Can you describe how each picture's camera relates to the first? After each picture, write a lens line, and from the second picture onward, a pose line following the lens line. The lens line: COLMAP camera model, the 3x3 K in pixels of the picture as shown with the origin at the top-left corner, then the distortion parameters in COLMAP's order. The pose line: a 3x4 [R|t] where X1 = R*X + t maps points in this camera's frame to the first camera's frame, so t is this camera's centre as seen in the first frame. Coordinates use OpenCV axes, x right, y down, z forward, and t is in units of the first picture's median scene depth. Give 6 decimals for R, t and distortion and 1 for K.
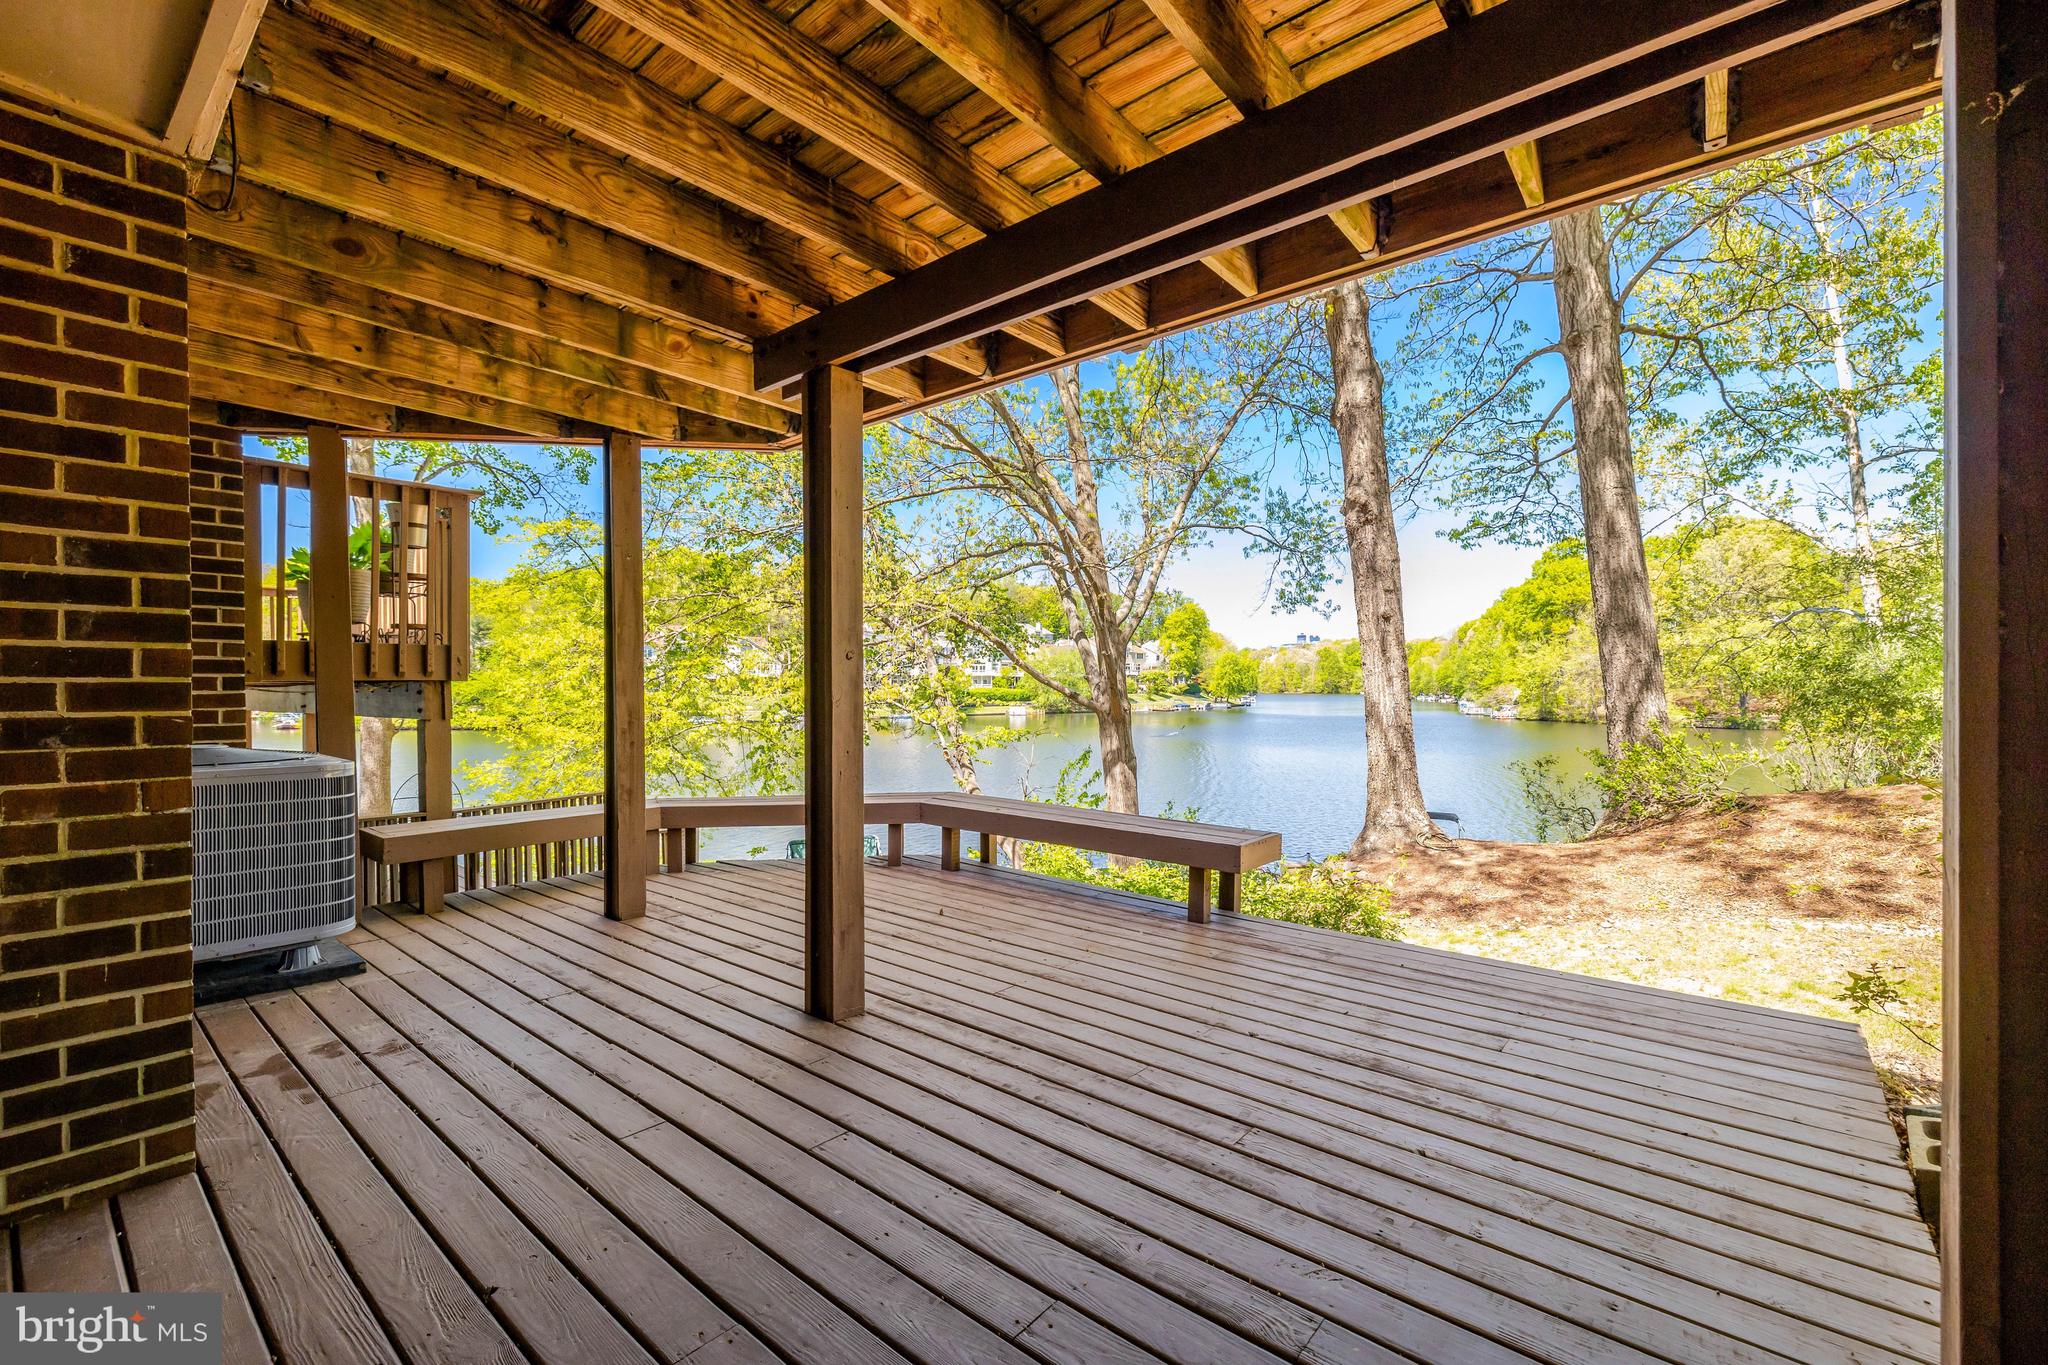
lens RADIAL K [[876.5, 0, 1023.4], [0, 876.5, 688.3], [0, 0, 1]] dist [-0.001002, -0.000134]
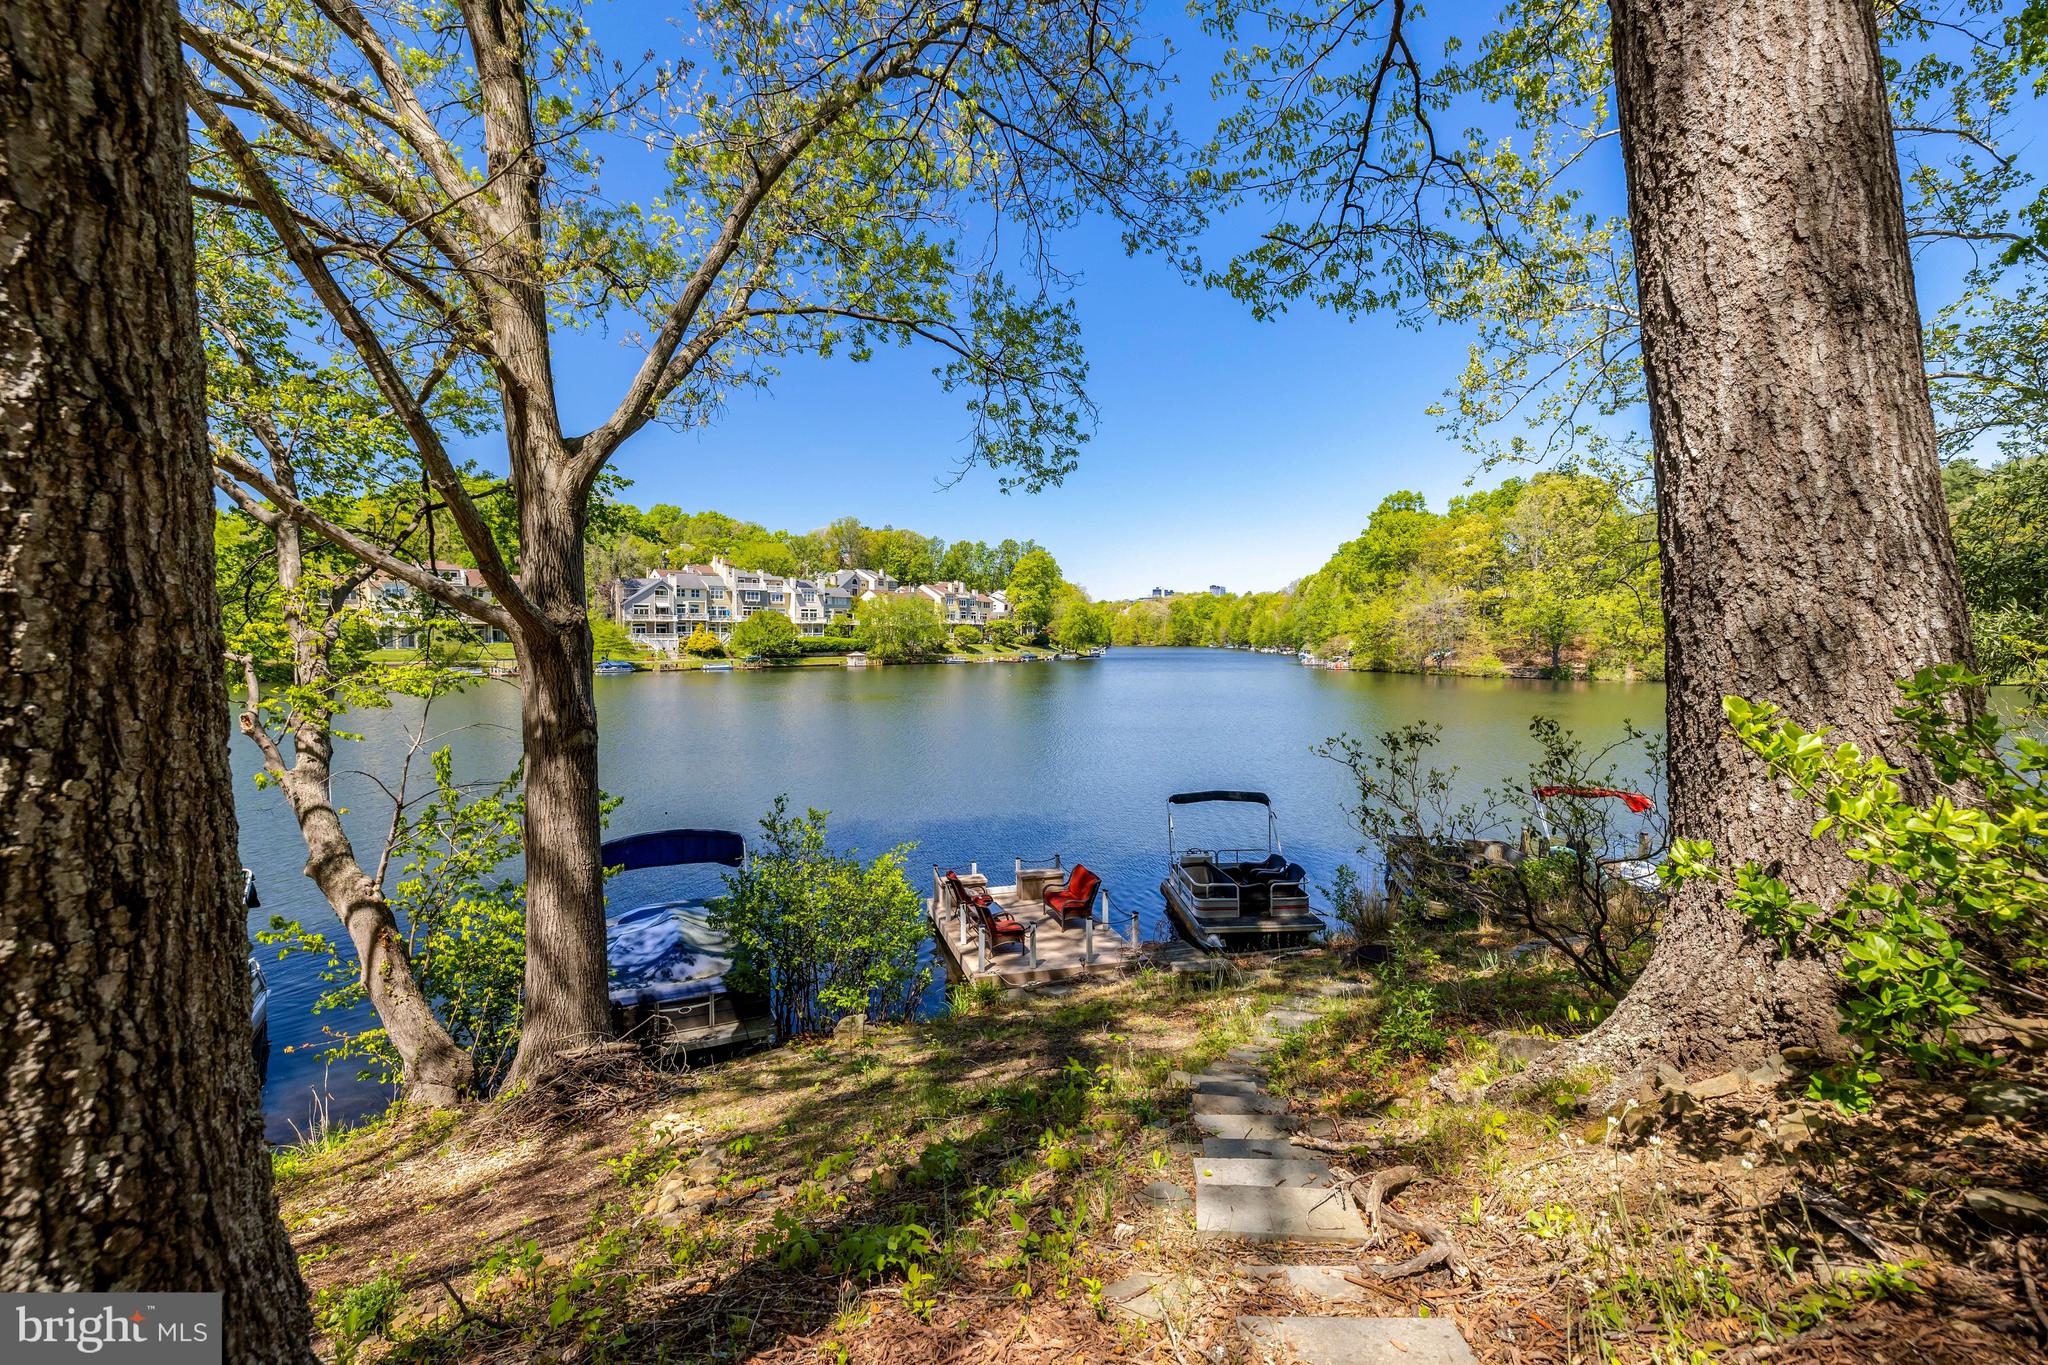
lens RADIAL K [[876.5, 0, 1023.4], [0, 876.5, 688.3], [0, 0, 1]] dist [-0.001002, -0.000134]
pose [[0.988076, -0.004038, 0.153912, 0.025761], [-0.004220, 0.998570, 0.053290, 0.003001], [-0.153907, -0.053304, 0.986647, 0.045071]]
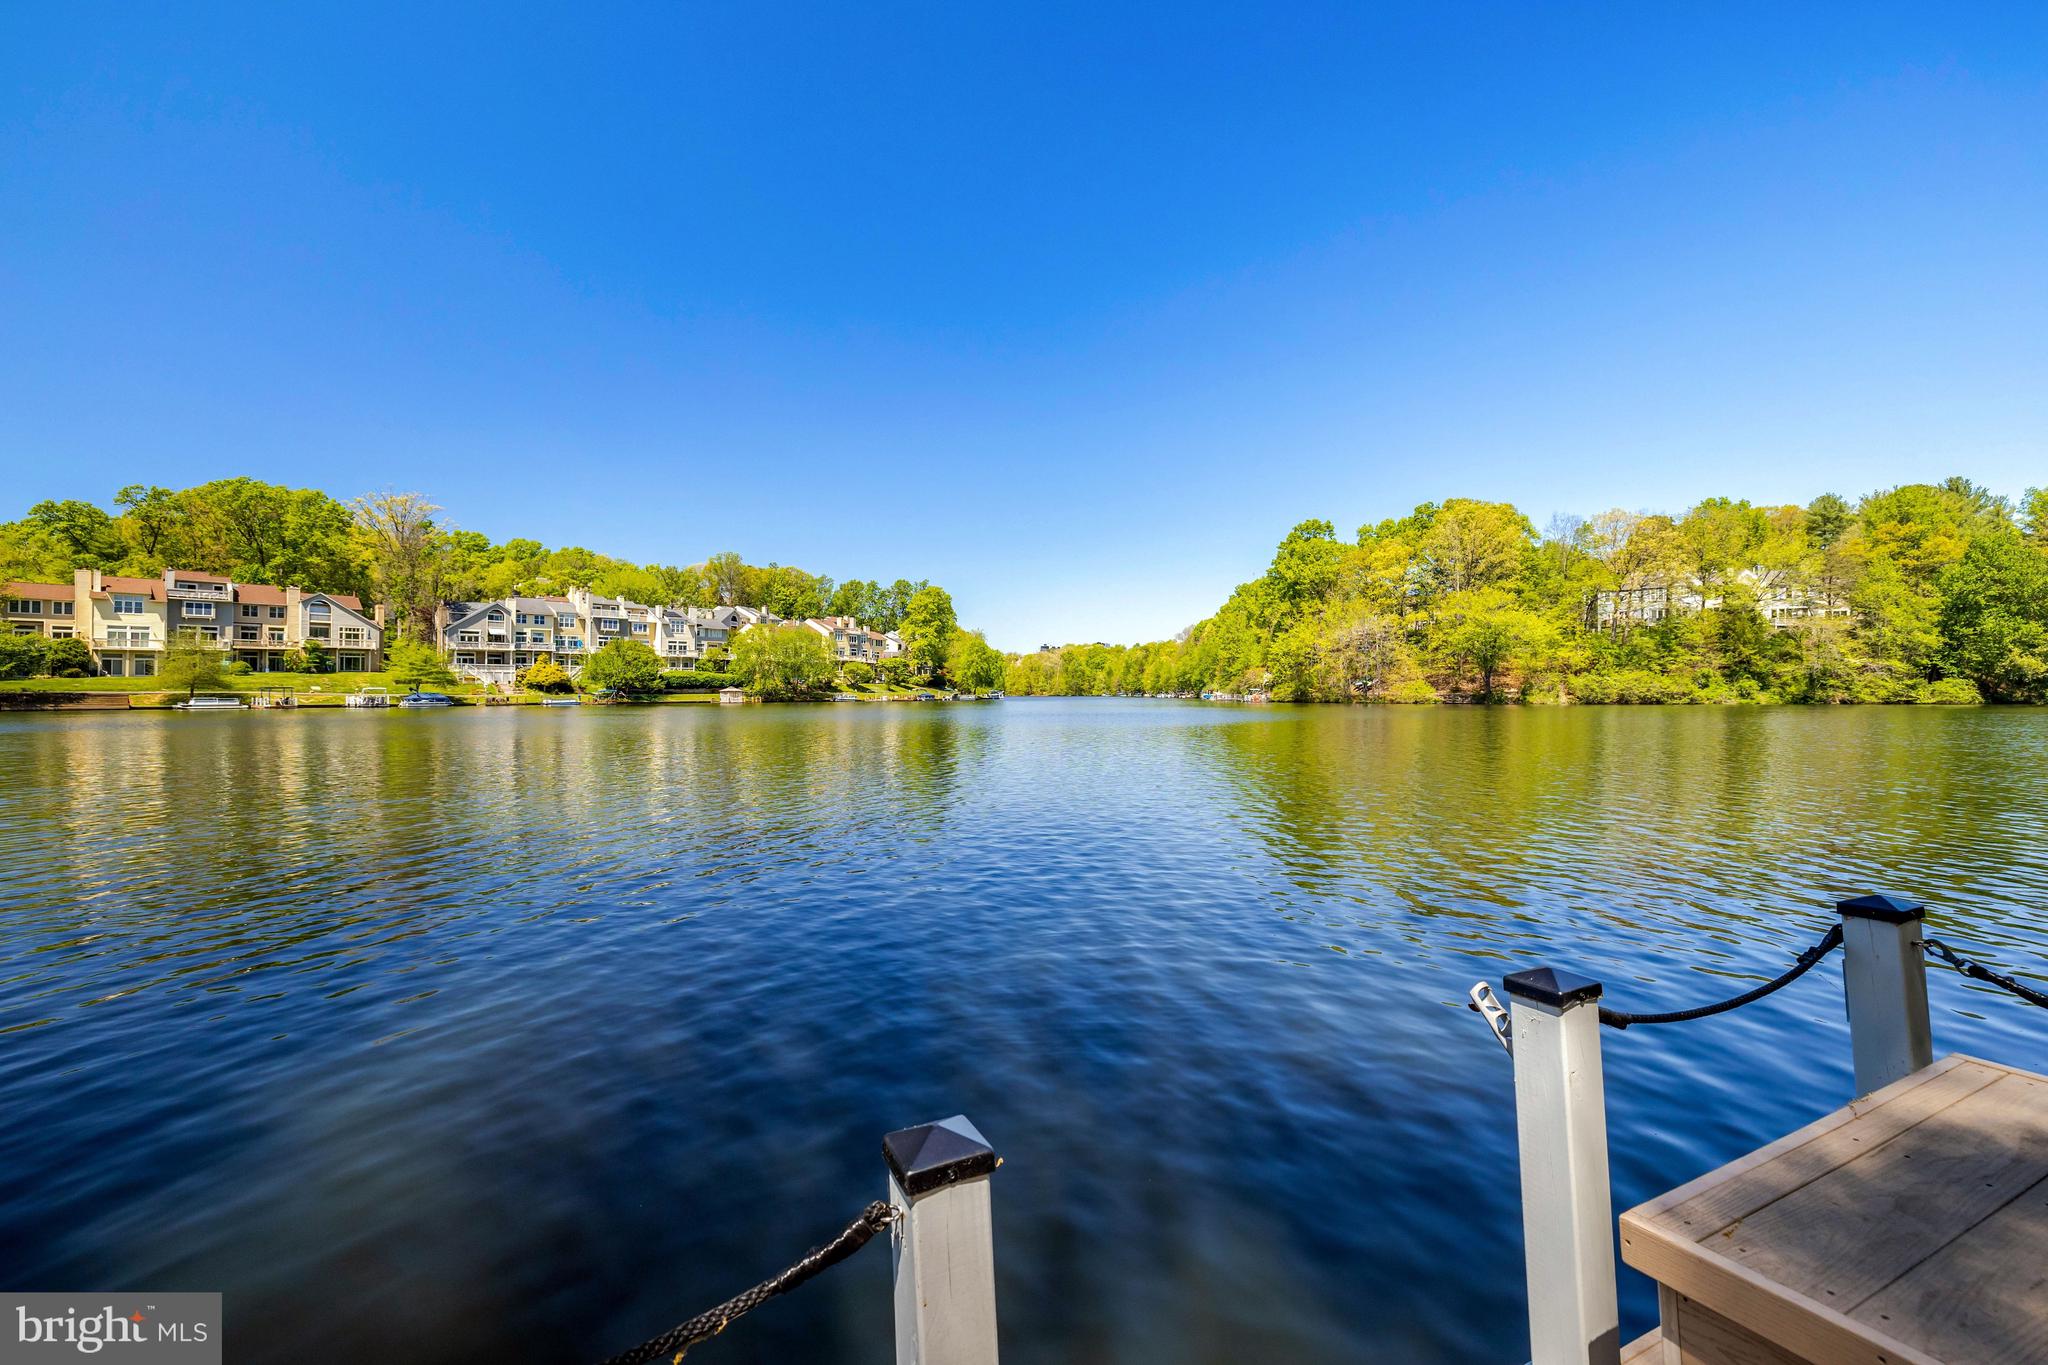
lens RADIAL K [[852.7, 0, 1016.2], [0, 852.7, 678.4], [0, 0, 1]] dist [0.002079, 0.000840]
pose [[0.962368, 0.005751, 0.271688, 0.032465], [0.001499, 0.999649, -0.026468, 0.023560], [-0.271745, 0.025879, 0.962021, 0.128562]]
